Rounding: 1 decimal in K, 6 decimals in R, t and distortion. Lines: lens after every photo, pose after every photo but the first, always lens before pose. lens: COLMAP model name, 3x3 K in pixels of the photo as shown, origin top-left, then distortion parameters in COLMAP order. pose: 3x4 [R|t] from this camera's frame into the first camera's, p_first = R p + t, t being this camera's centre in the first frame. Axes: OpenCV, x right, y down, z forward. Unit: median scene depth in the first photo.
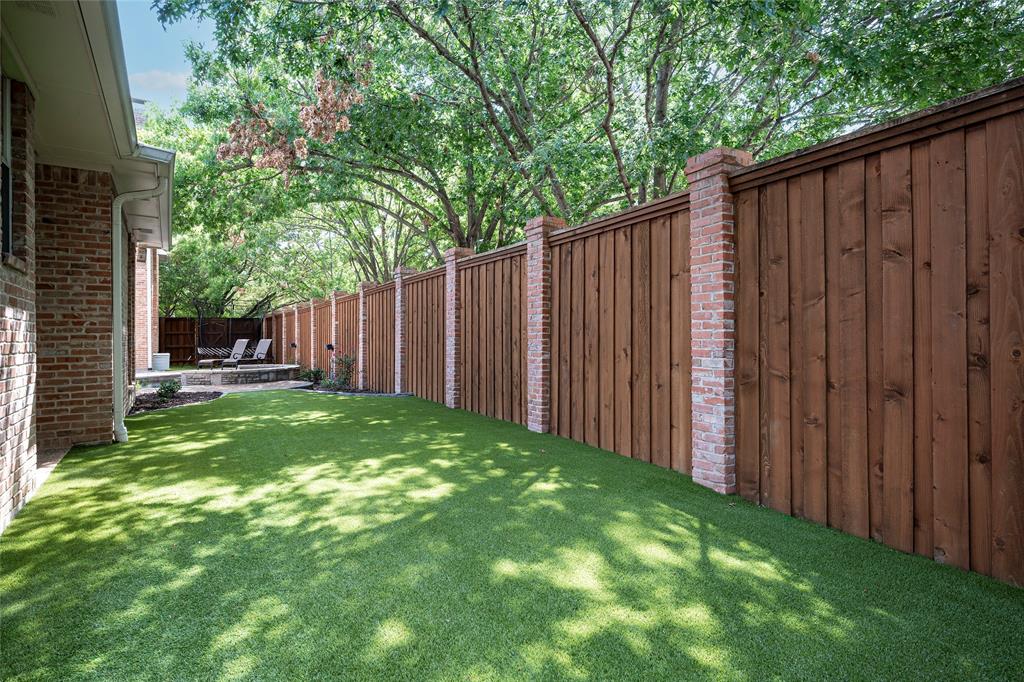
lens RADIAL K [[521.3, 0, 511.5], [0, 521.3, 336.7], [0, 0, 1]] dist [-0.010951, 0.004505]
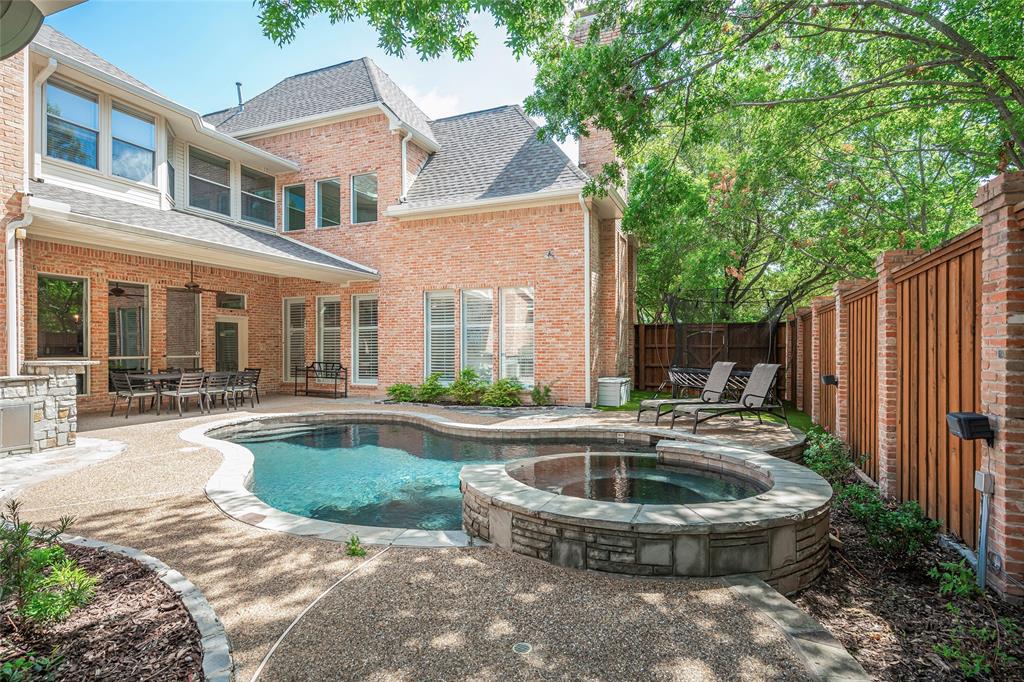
lens RADIAL K [[521.3, 0, 510.5], [0, 521.3, 342.9], [0, 0, 1]] dist [-0.010951, 0.004505]
pose [[0.556938, 0.002450, -0.830550, -0.214625], [-0.005663, 0.999984, -0.000848, -0.012078], [0.830535, 0.005176, 0.556943, 0.552570]]
